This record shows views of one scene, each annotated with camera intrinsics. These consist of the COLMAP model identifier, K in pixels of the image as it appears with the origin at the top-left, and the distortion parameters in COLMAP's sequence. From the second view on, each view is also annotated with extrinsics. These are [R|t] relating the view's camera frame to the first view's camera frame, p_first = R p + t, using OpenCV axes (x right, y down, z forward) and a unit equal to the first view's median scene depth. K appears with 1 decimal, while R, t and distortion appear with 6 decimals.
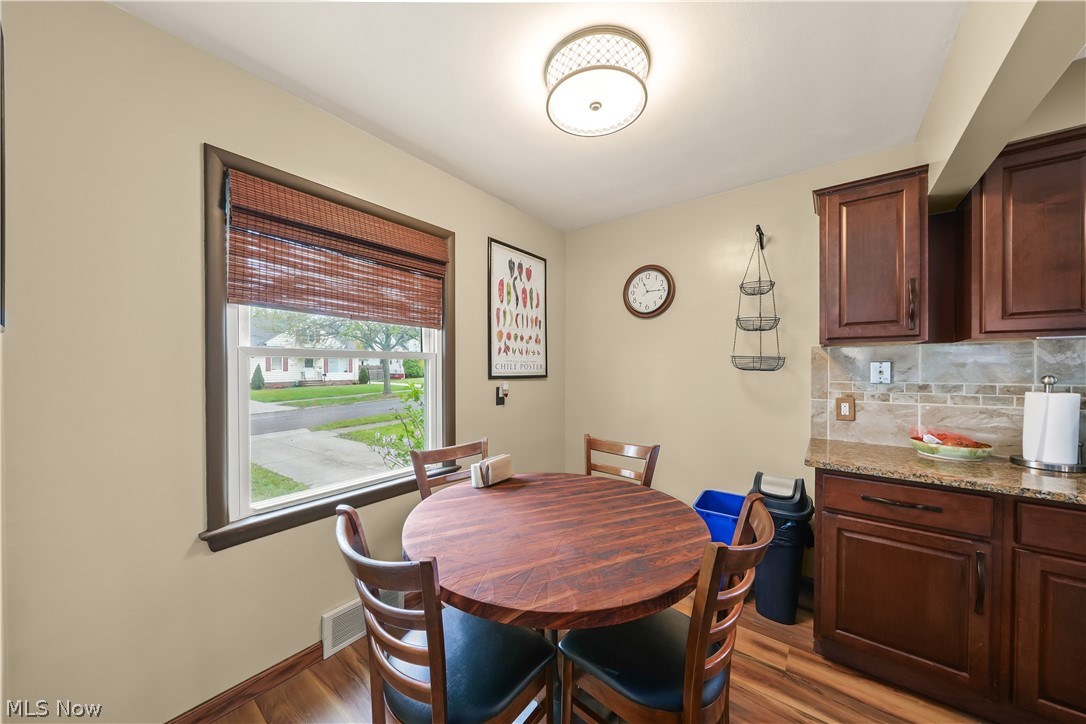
lens RADIAL K [[372.4, 0, 529.8], [0, 372.4, 370.5], [0, 0, 1]] dist [-0.016552, 0.001847]
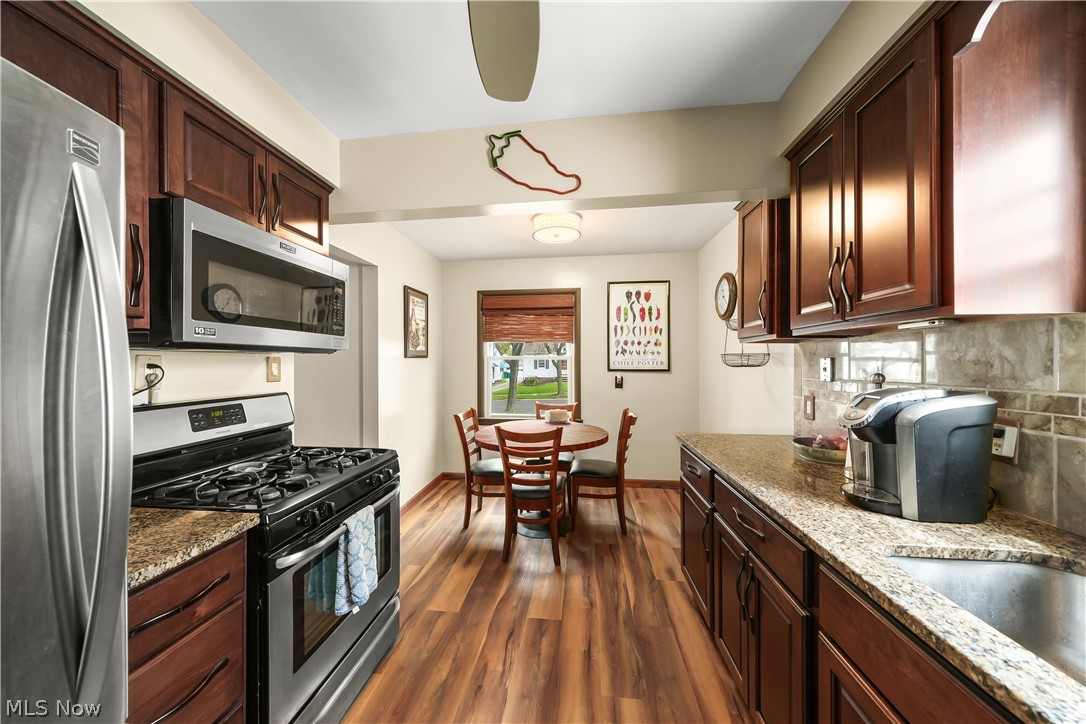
lens RADIAL K [[372.4, 0, 537.7], [0, 372.4, 365.2], [0, 0, 1]] dist [-0.016552, 0.001847]
pose [[0.524682, 0.003990, -0.851289, 1.481116], [-0.008790, 0.999961, -0.000731, 0.002647], [0.851253, 0.007866, 0.524697, -0.119012]]
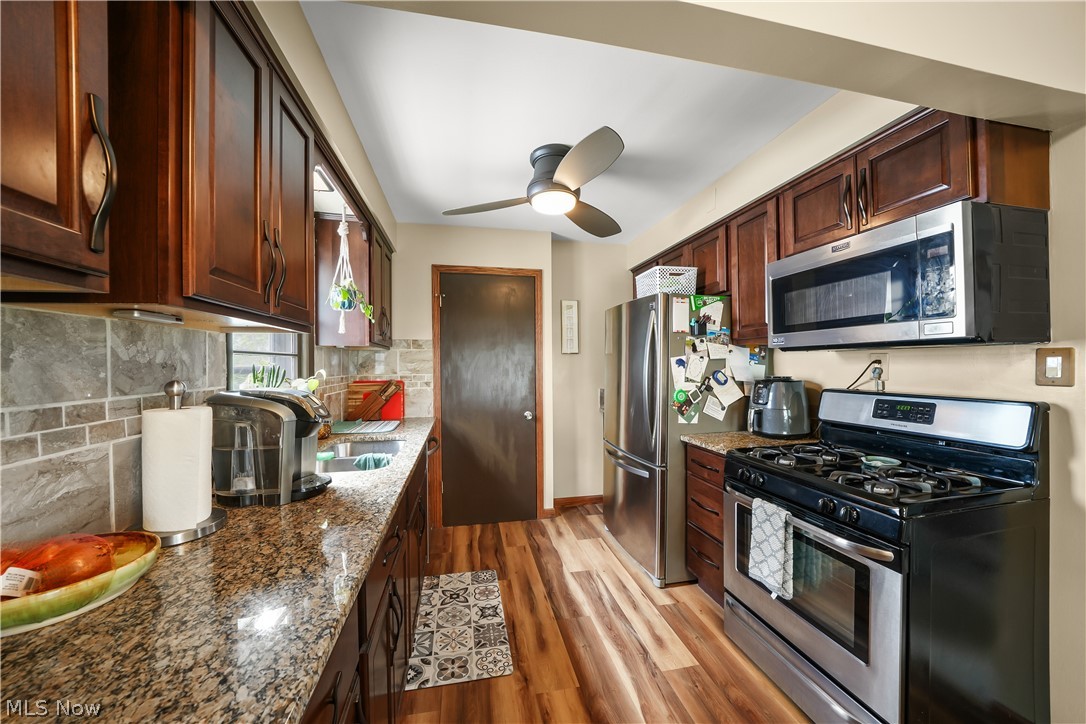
lens RADIAL K [[372.4, 0, 541.7], [0, 372.4, 365.6], [0, 0, 1]] dist [-0.016552, 0.001847]
pose [[-0.775728, 0.004658, 0.631050, 0.492968], [0.016737, 0.999773, 0.013194, -0.006650], [-0.630845, 0.020797, -0.775630, 0.918406]]
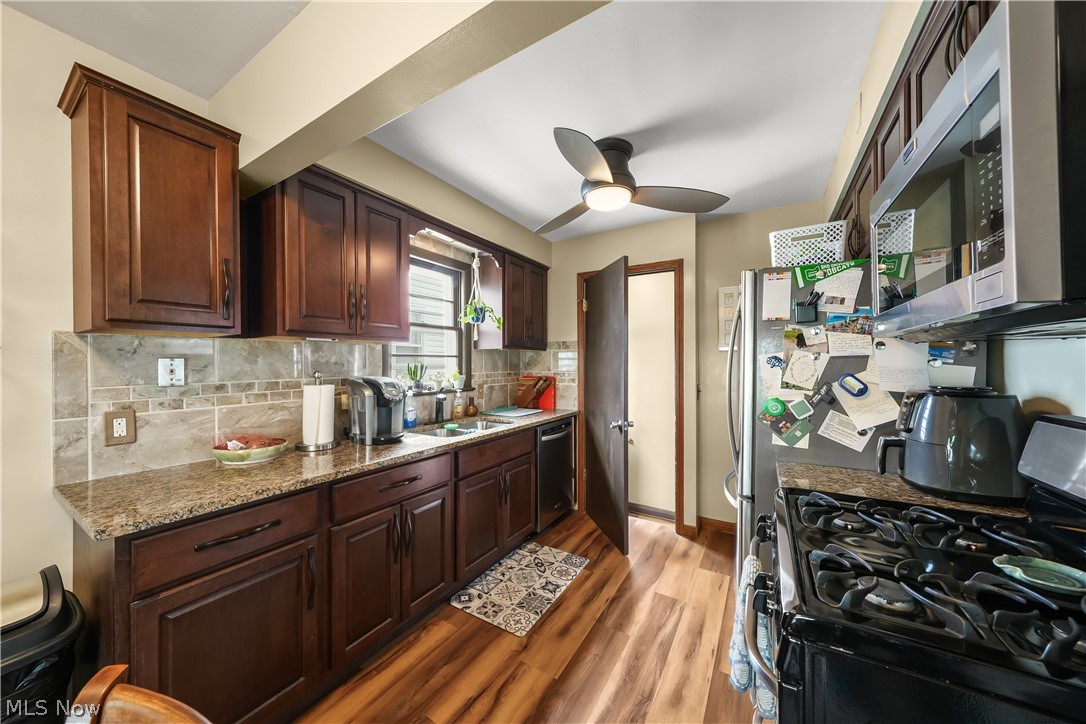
lens RADIAL K [[372.4, 0, 532.6], [0, 372.4, 361.9], [0, 0, 1]] dist [-0.016552, 0.001847]
pose [[-0.125715, 0.005904, 0.992049, 0.108740], [0.017666, 0.999837, -0.003711, 0.000773], [-0.991909, 0.017059, -0.125798, 0.378008]]
